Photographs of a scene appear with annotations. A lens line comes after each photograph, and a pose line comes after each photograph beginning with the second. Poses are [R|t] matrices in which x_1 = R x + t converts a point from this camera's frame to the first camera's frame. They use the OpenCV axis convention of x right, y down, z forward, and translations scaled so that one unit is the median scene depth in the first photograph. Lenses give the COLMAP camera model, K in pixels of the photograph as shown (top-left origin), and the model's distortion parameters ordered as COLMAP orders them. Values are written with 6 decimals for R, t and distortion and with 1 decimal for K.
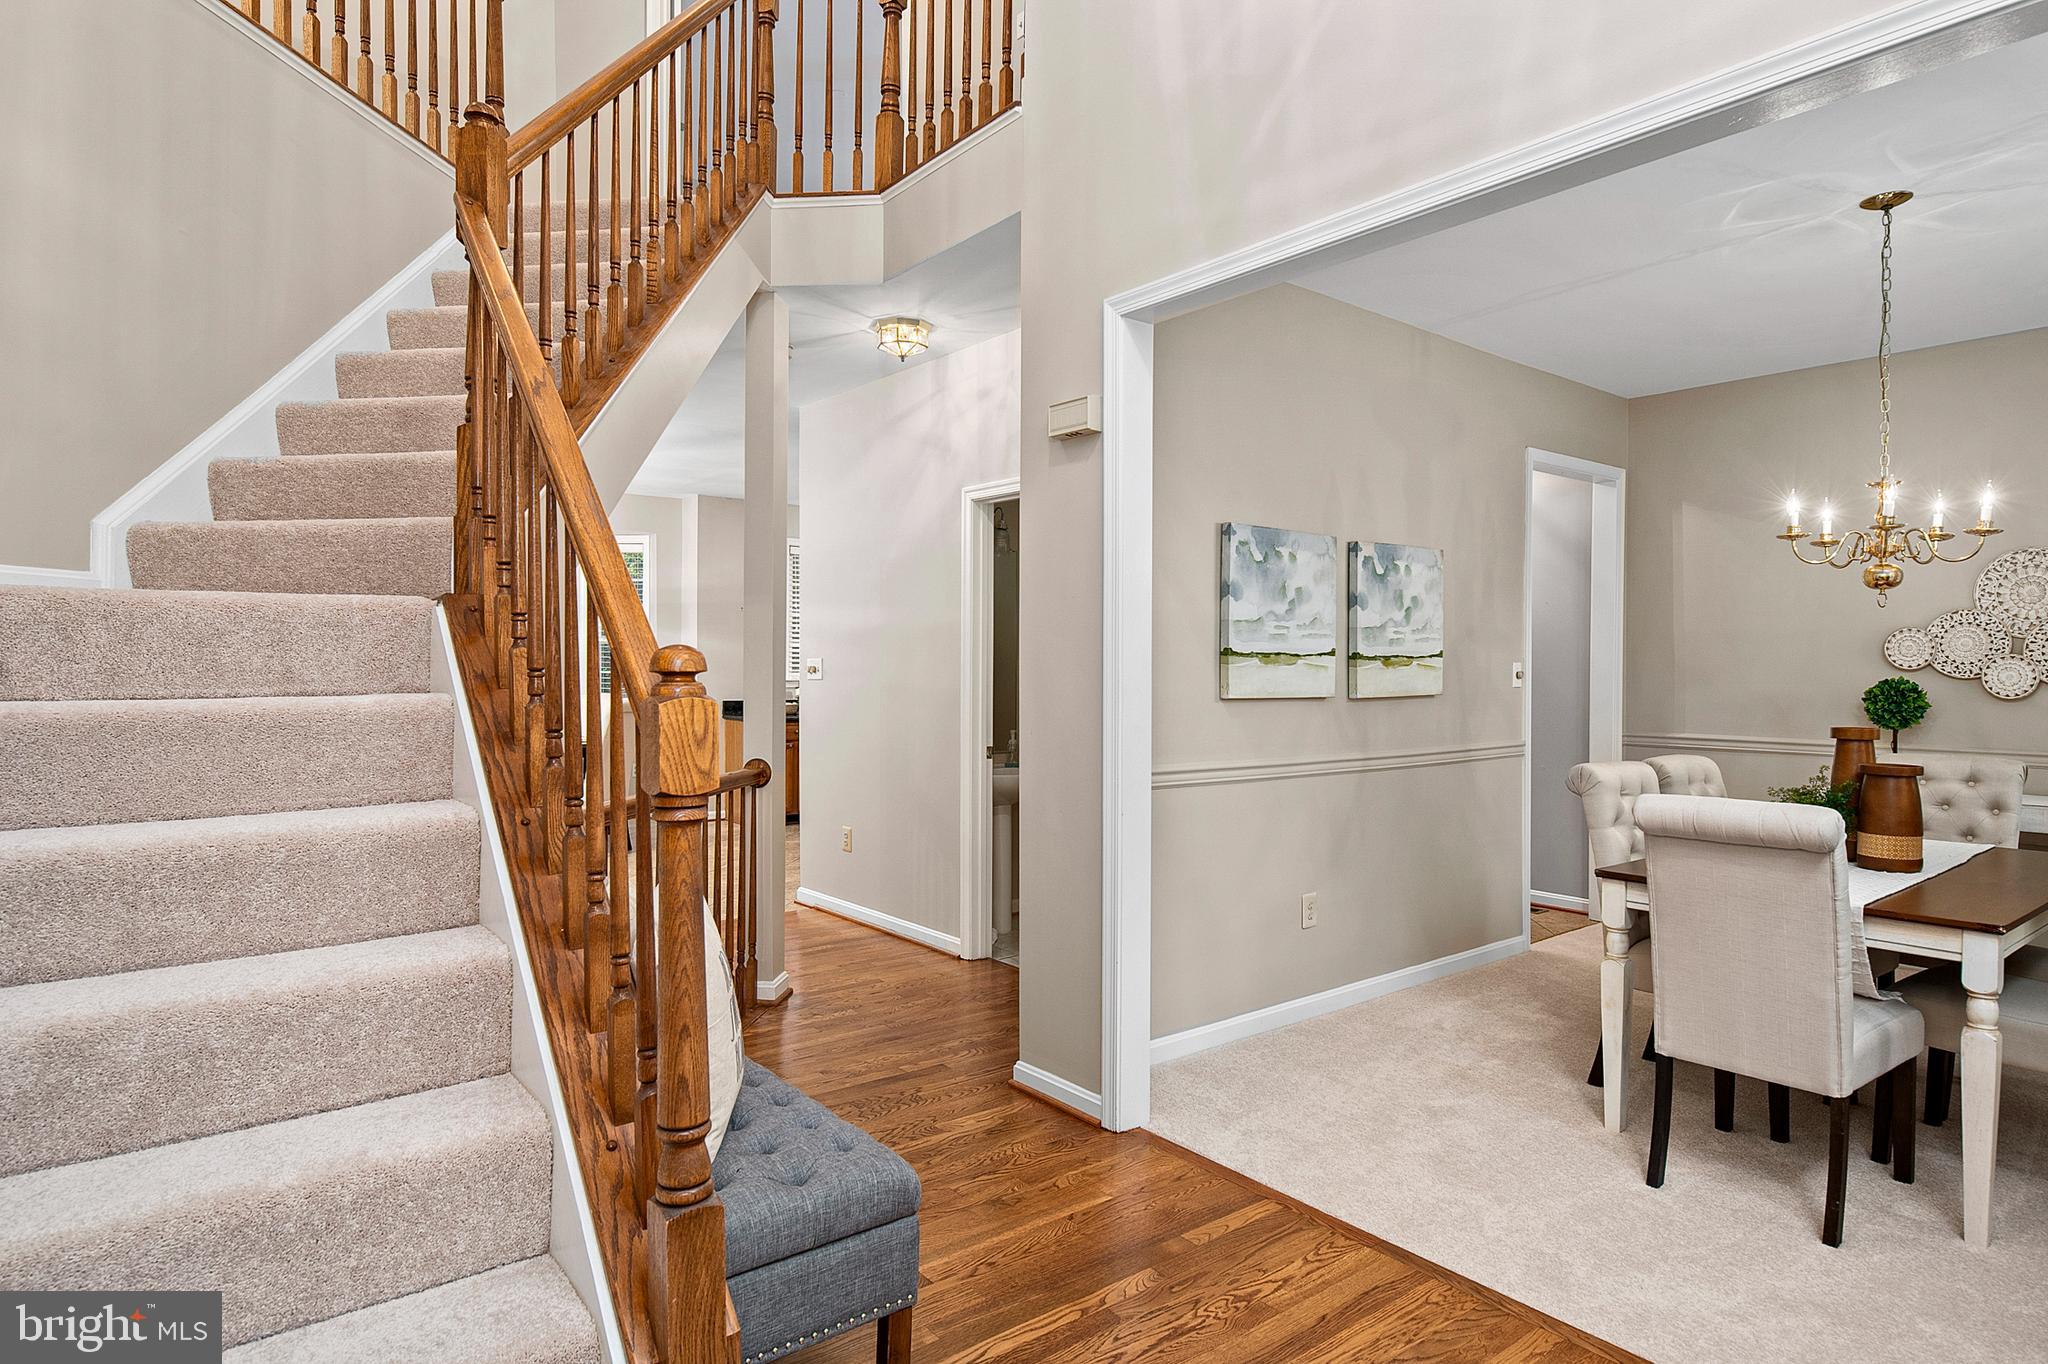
lens RADIAL K [[1120.6, 0, 1024.0], [0, 1120.6, 682.0], [0, 0, 1]] dist [-0.001838, -0.001916]
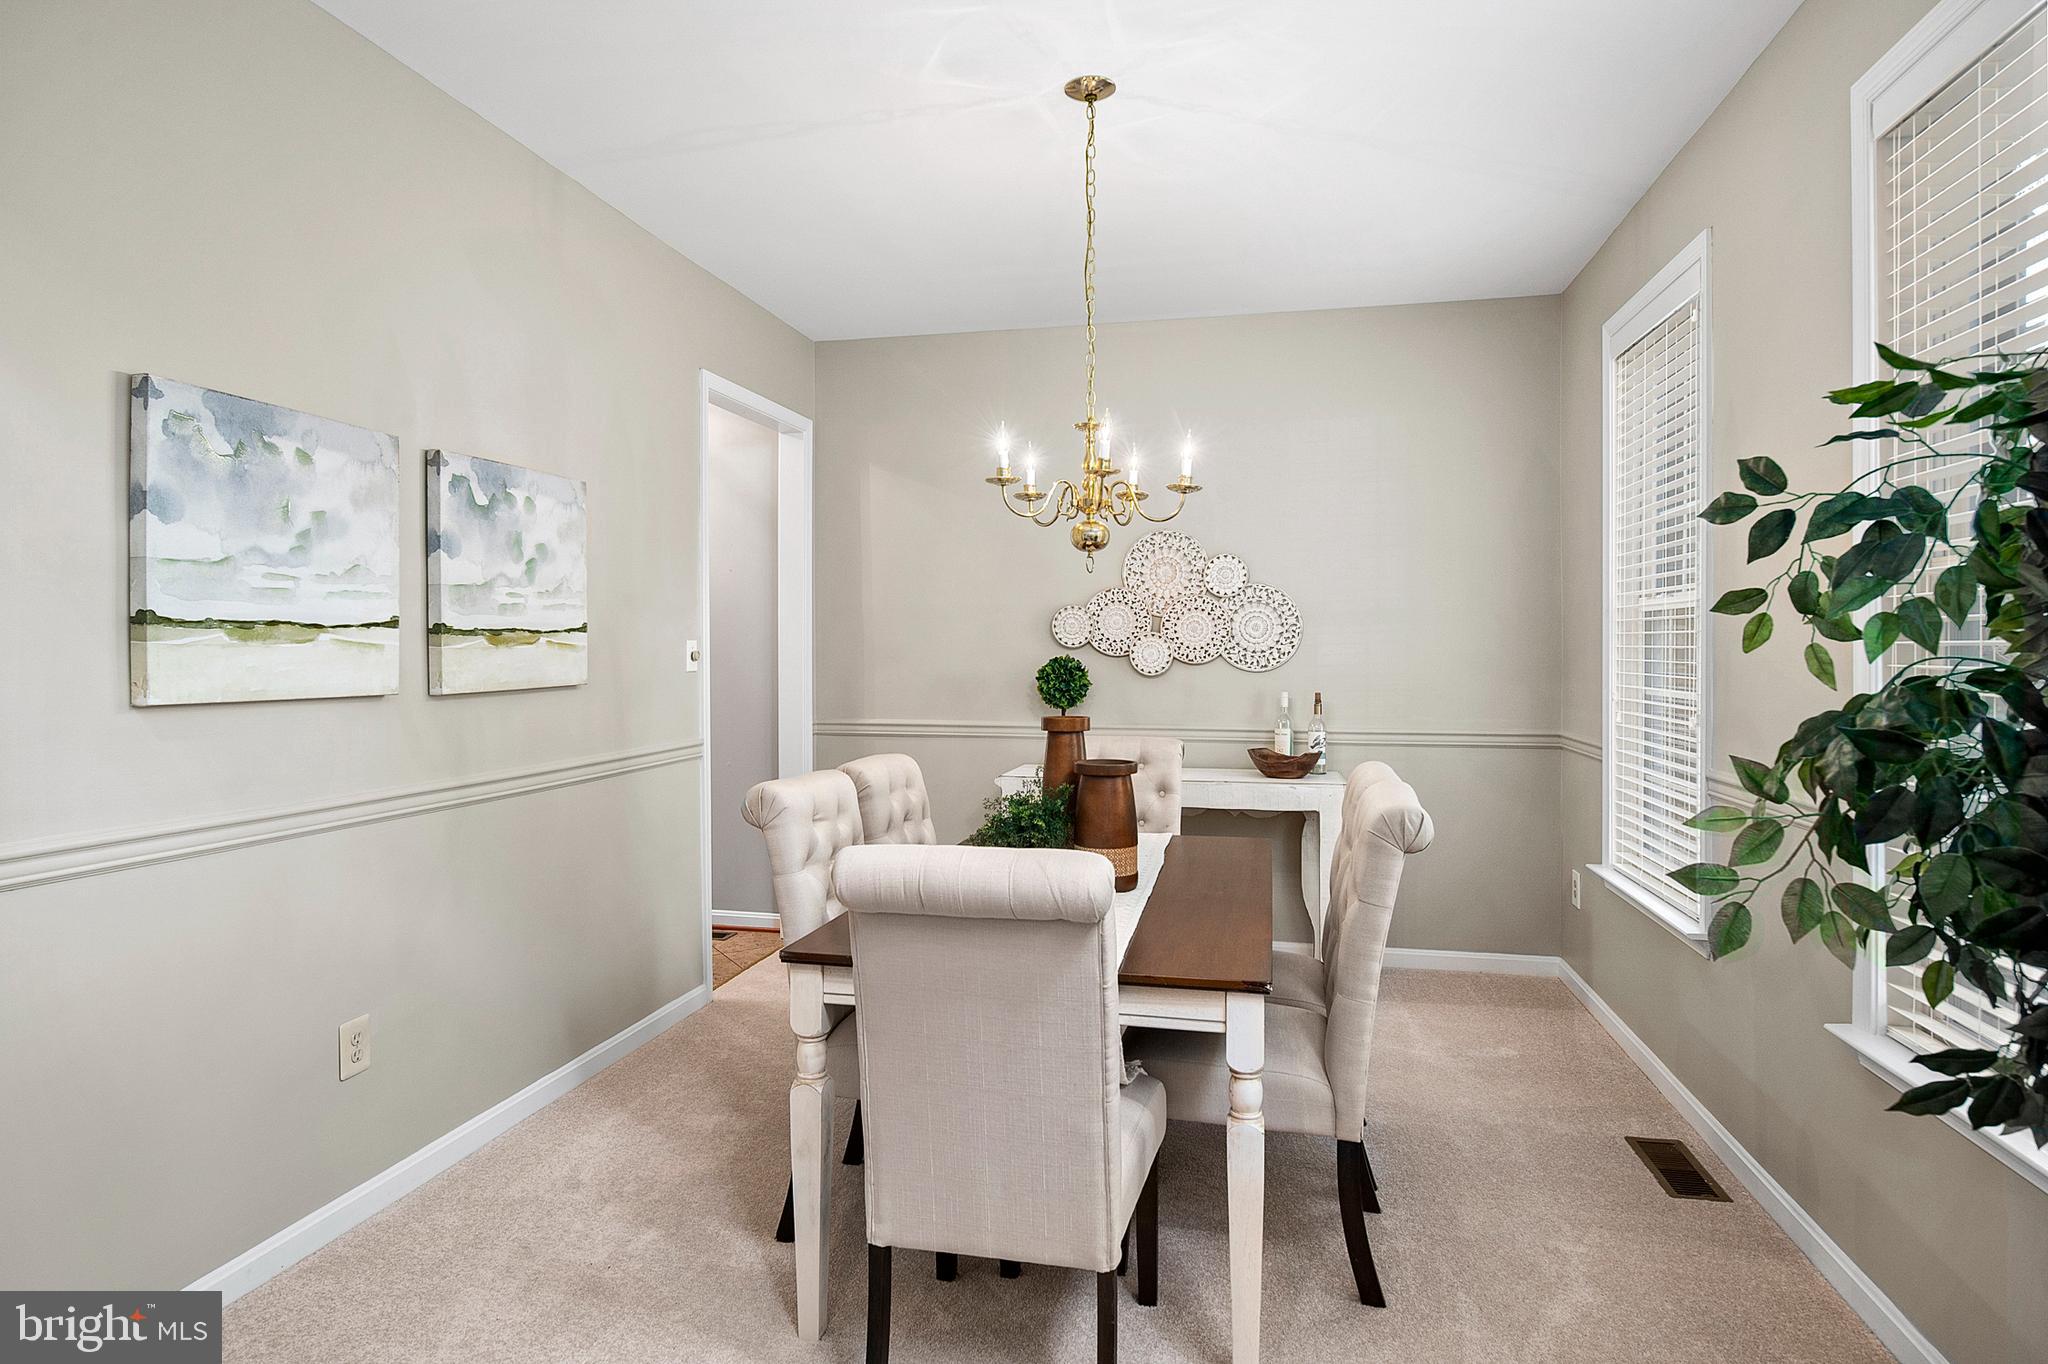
lens RADIAL K [[1105.9, 0, 1023.5], [0, 1105.9, 655.1], [0, 0, 1]] dist [-0.000584, 0.000013]
pose [[0.776276, -0.007423, 0.630349, 0.158537], [0.011722, 0.999928, -0.002660, -0.002504], [-0.630284, 0.009454, 0.776307, 0.301440]]
